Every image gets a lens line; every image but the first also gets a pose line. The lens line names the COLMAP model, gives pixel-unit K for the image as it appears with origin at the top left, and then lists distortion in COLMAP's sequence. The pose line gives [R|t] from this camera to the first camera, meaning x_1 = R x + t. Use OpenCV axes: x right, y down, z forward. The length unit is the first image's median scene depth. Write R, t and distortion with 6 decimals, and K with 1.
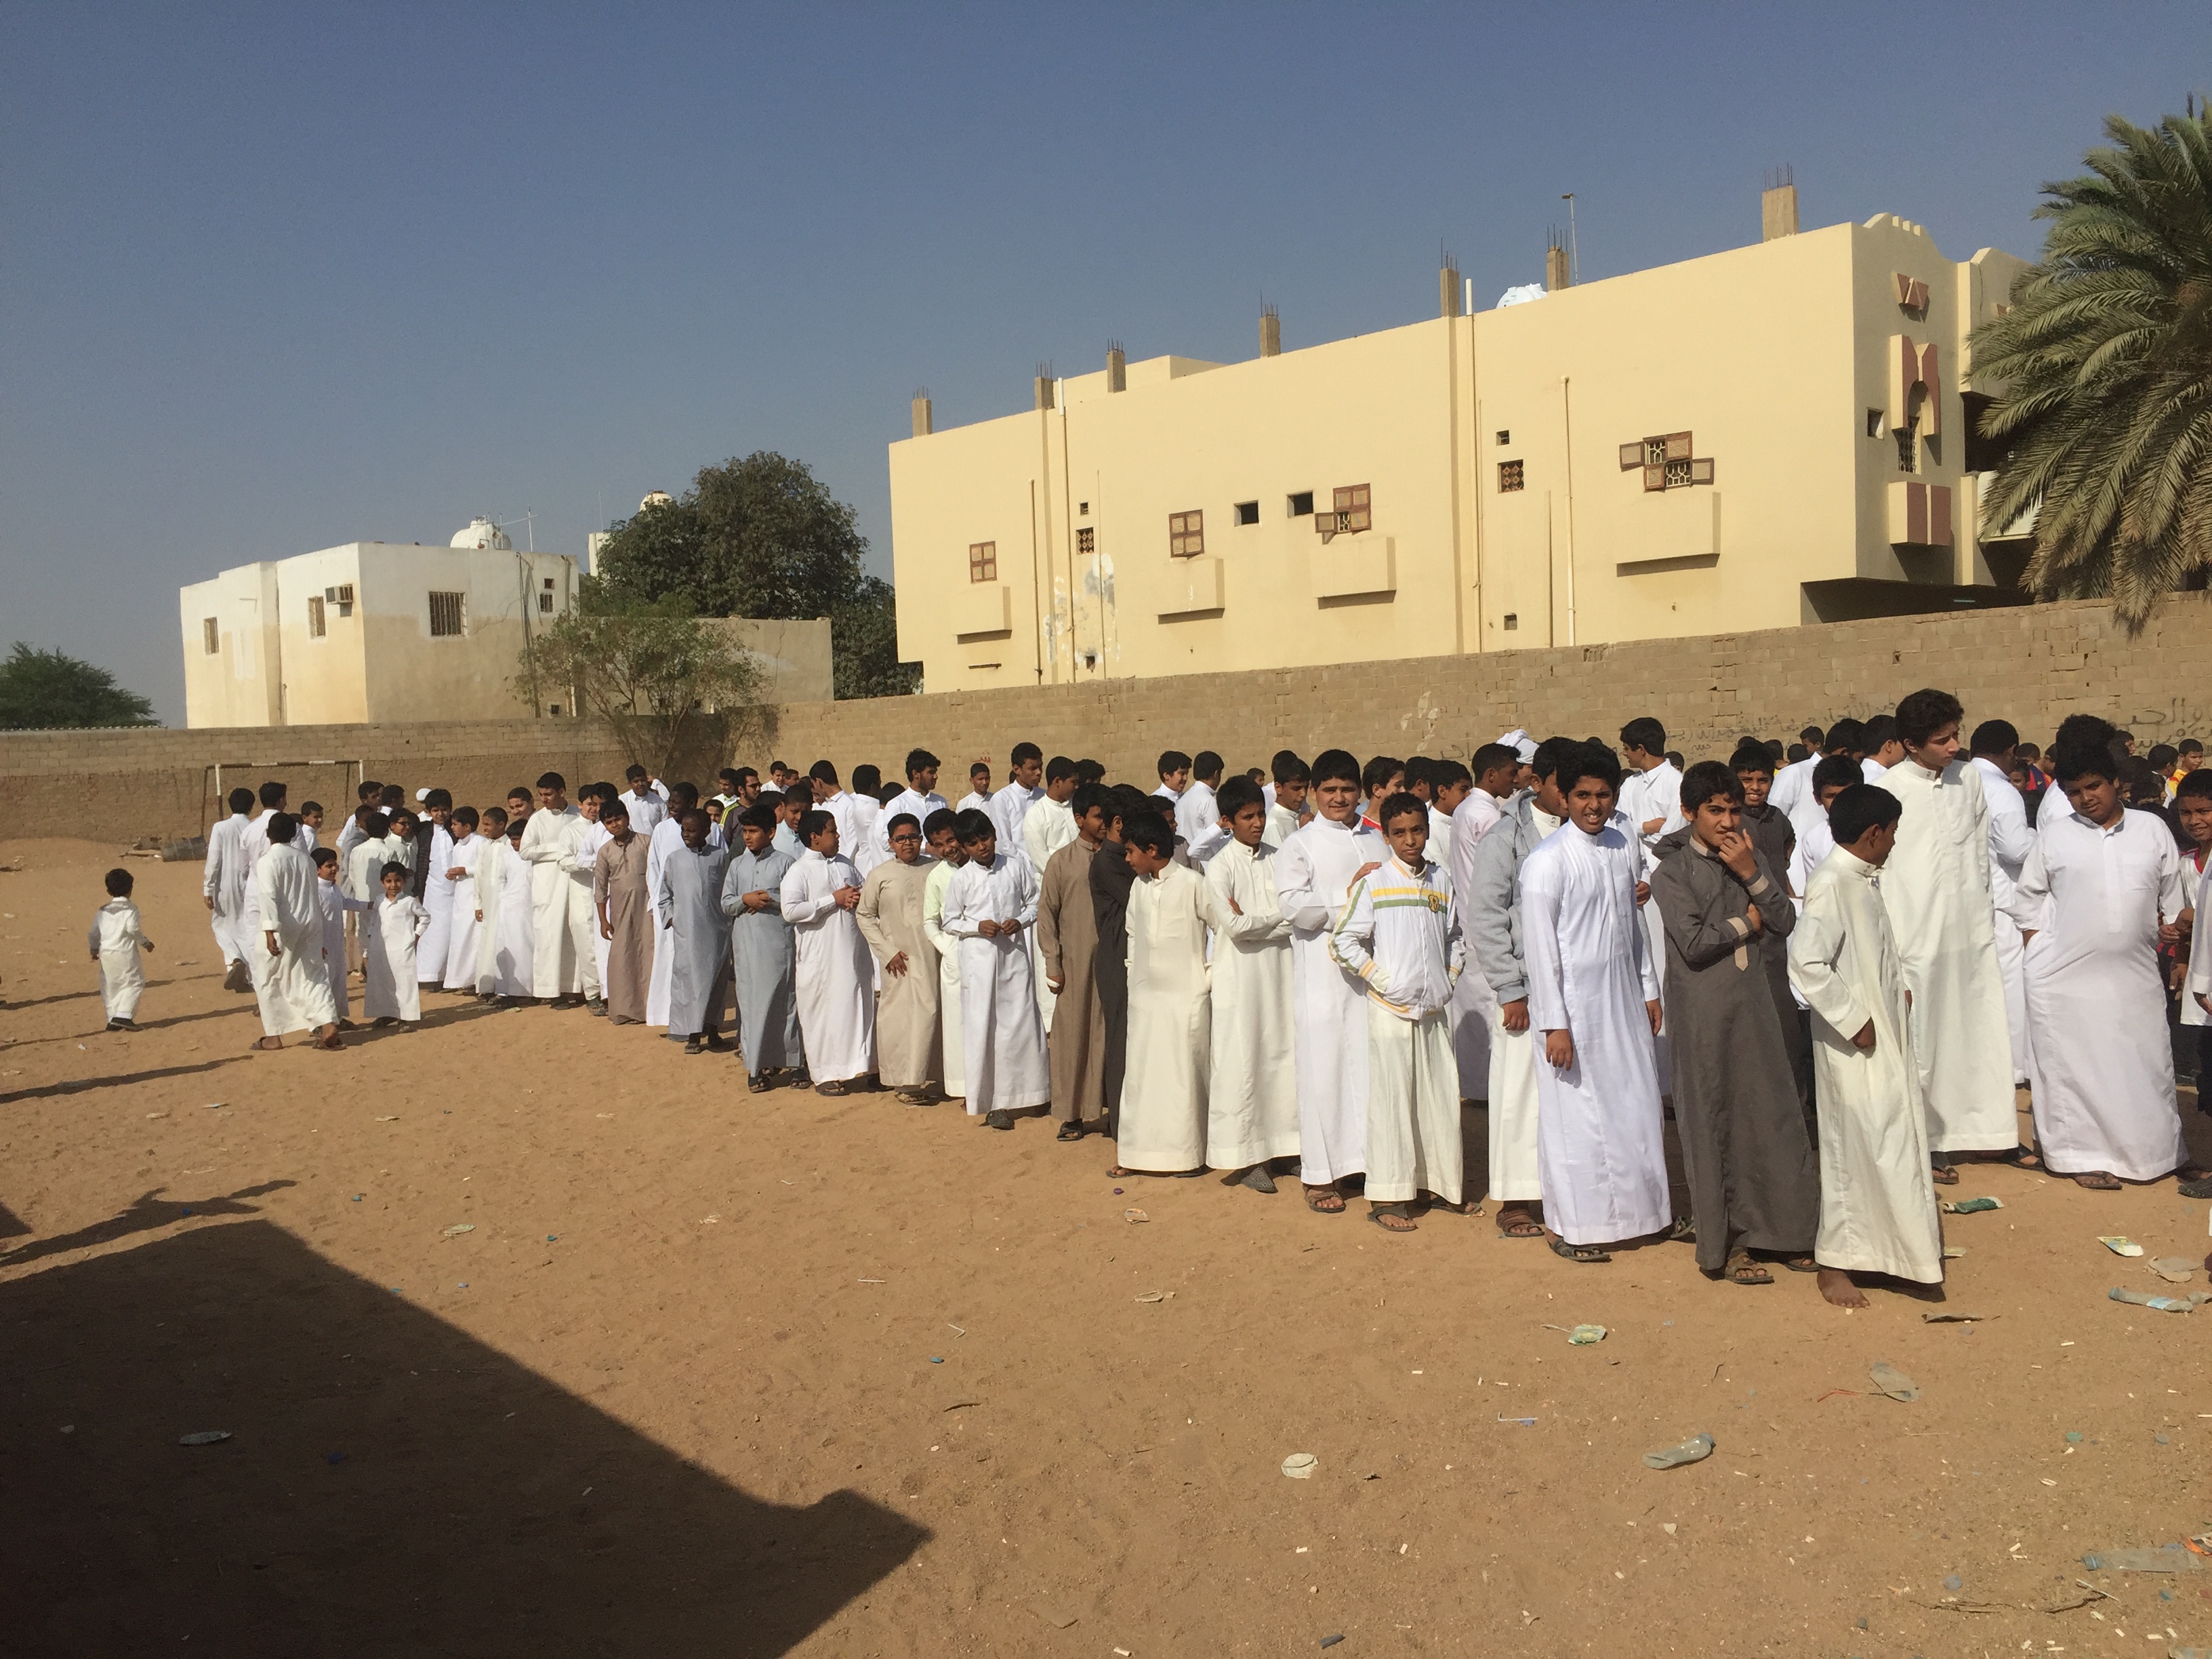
lens RADIAL K [[1872.4, 0, 1105.4], [0, 1872.4, 838.2], [0, 0, 1]] dist [0.068764, -0.033532]
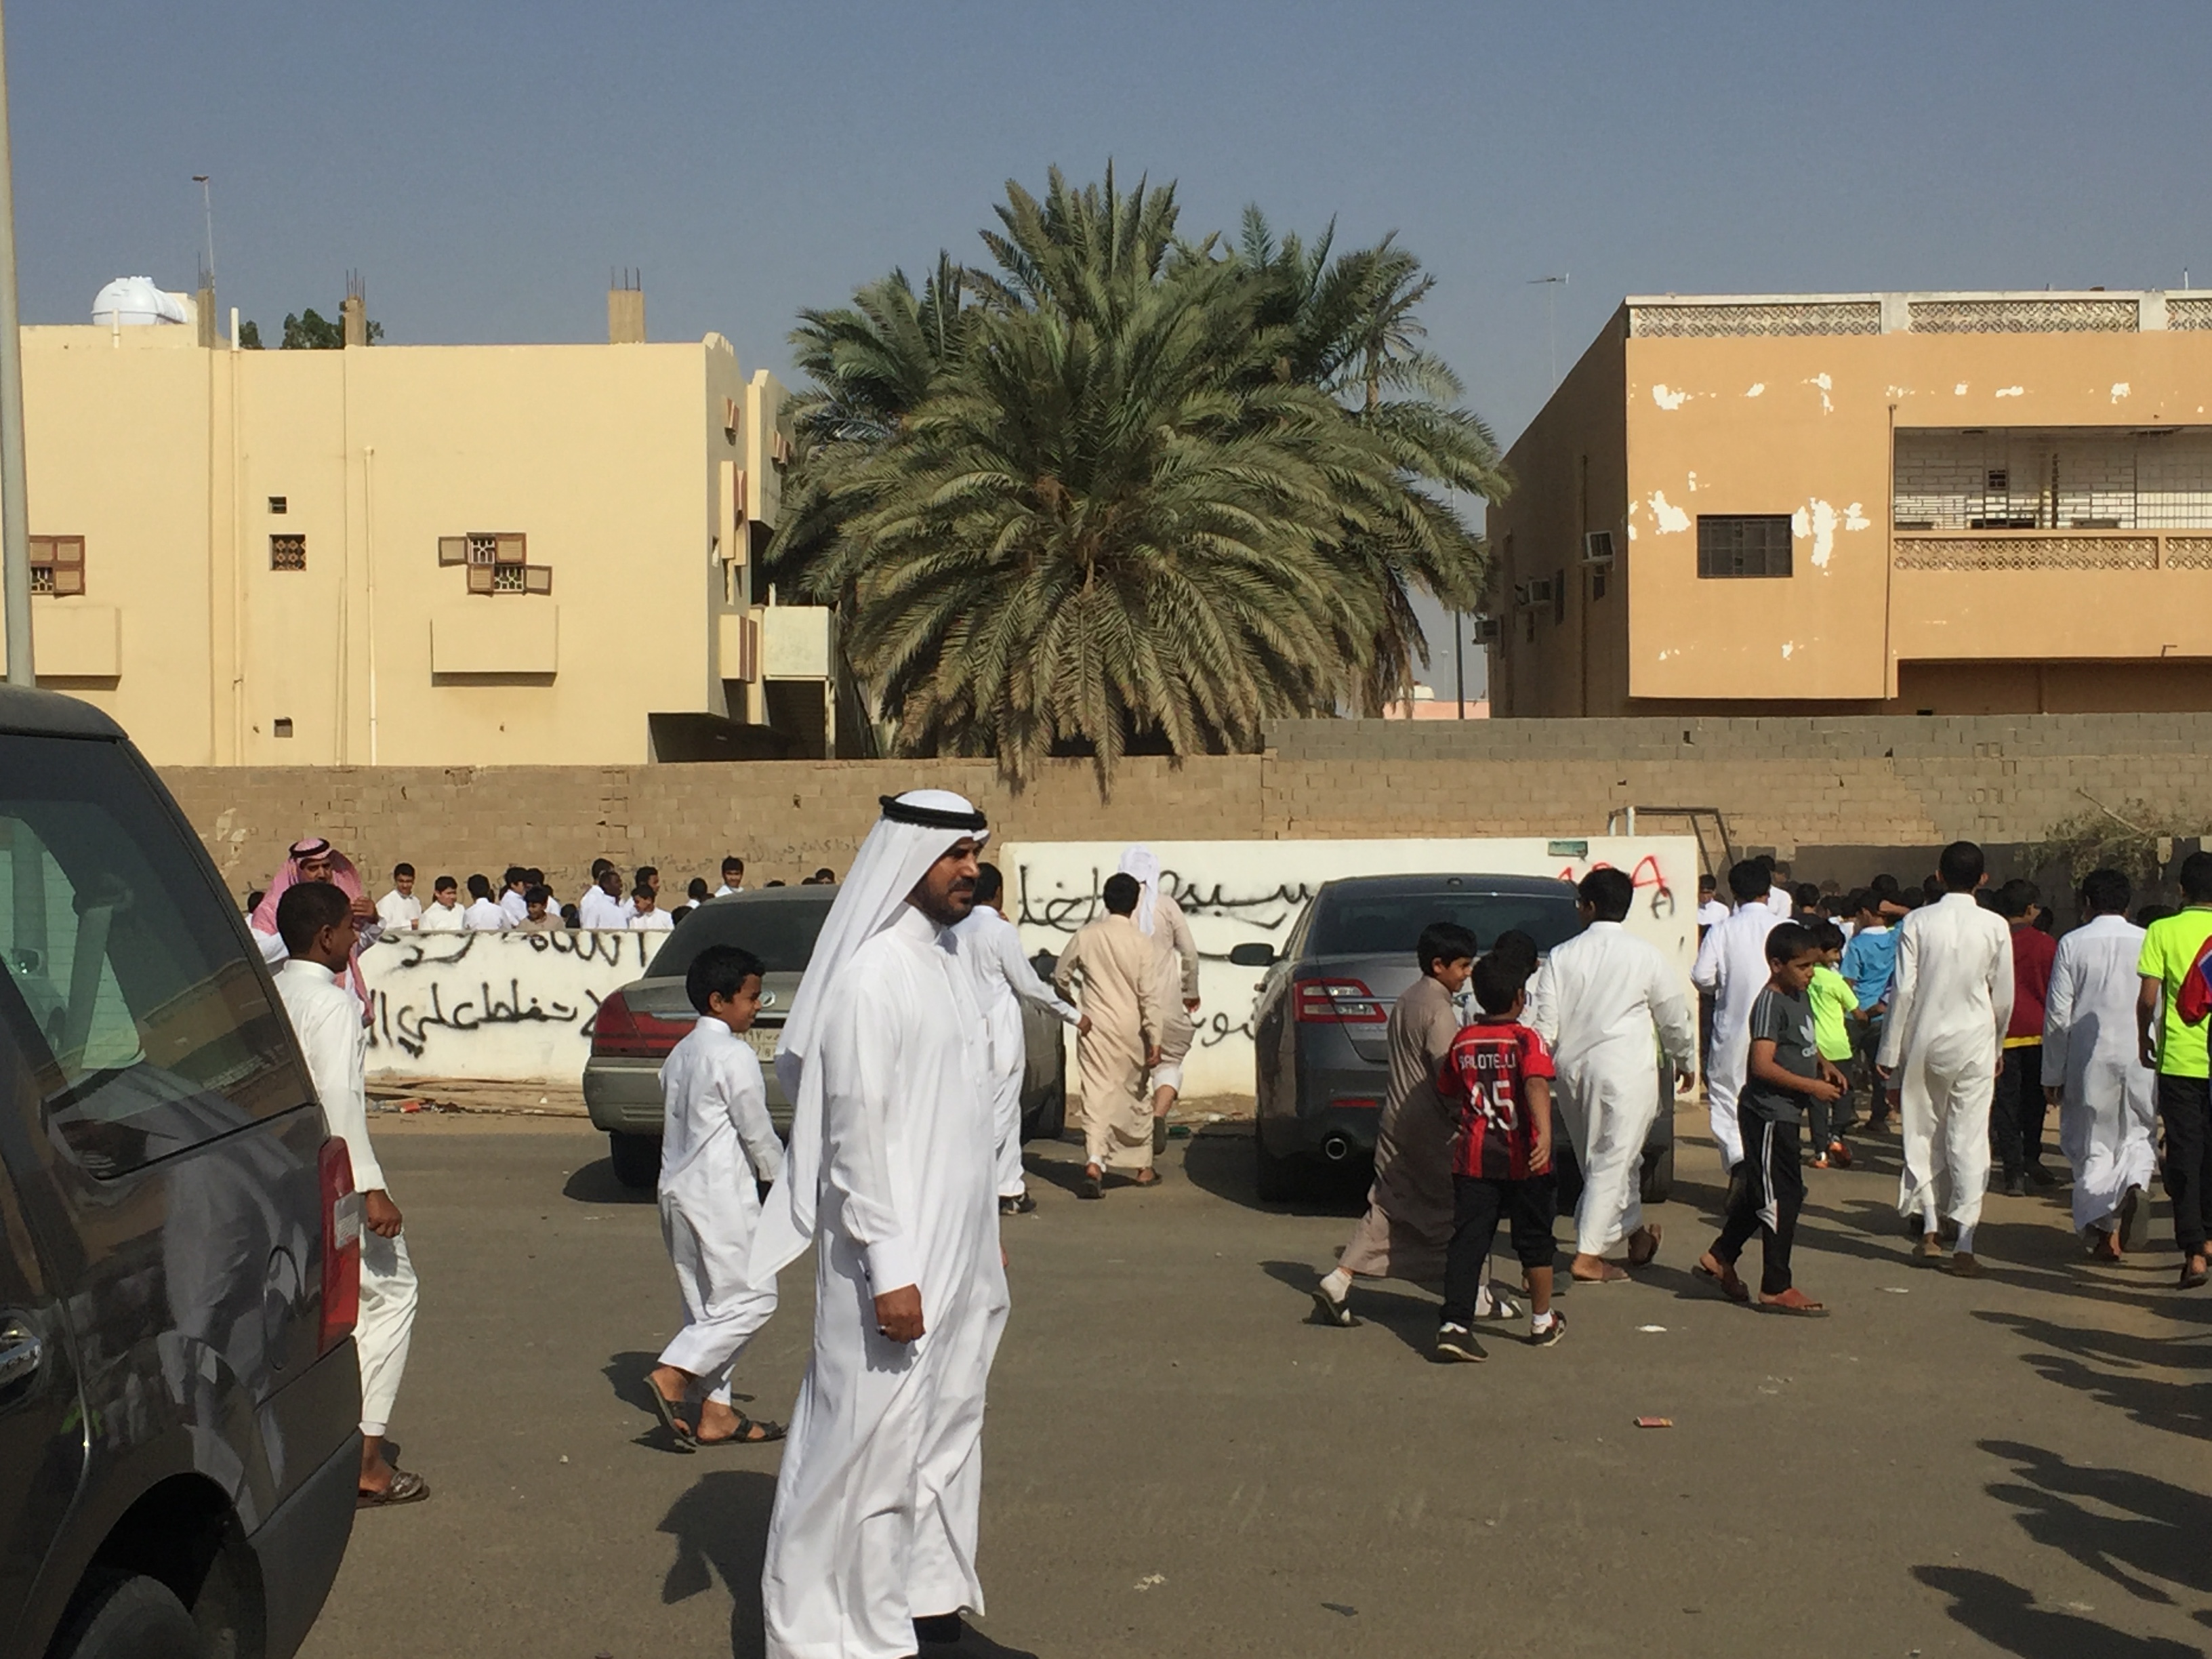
lens RADIAL K [[3286.2, 0, 1105.8], [0, 3286.2, 831.3], [0, 0, 1]] dist [0.018623, 0.000000]
pose [[0.755458, 0.046960, 0.653512, -0.489126], [0.003528, 0.997122, -0.075729, 0.042753], [-0.655188, 0.059516, 0.753118, -0.337111]]
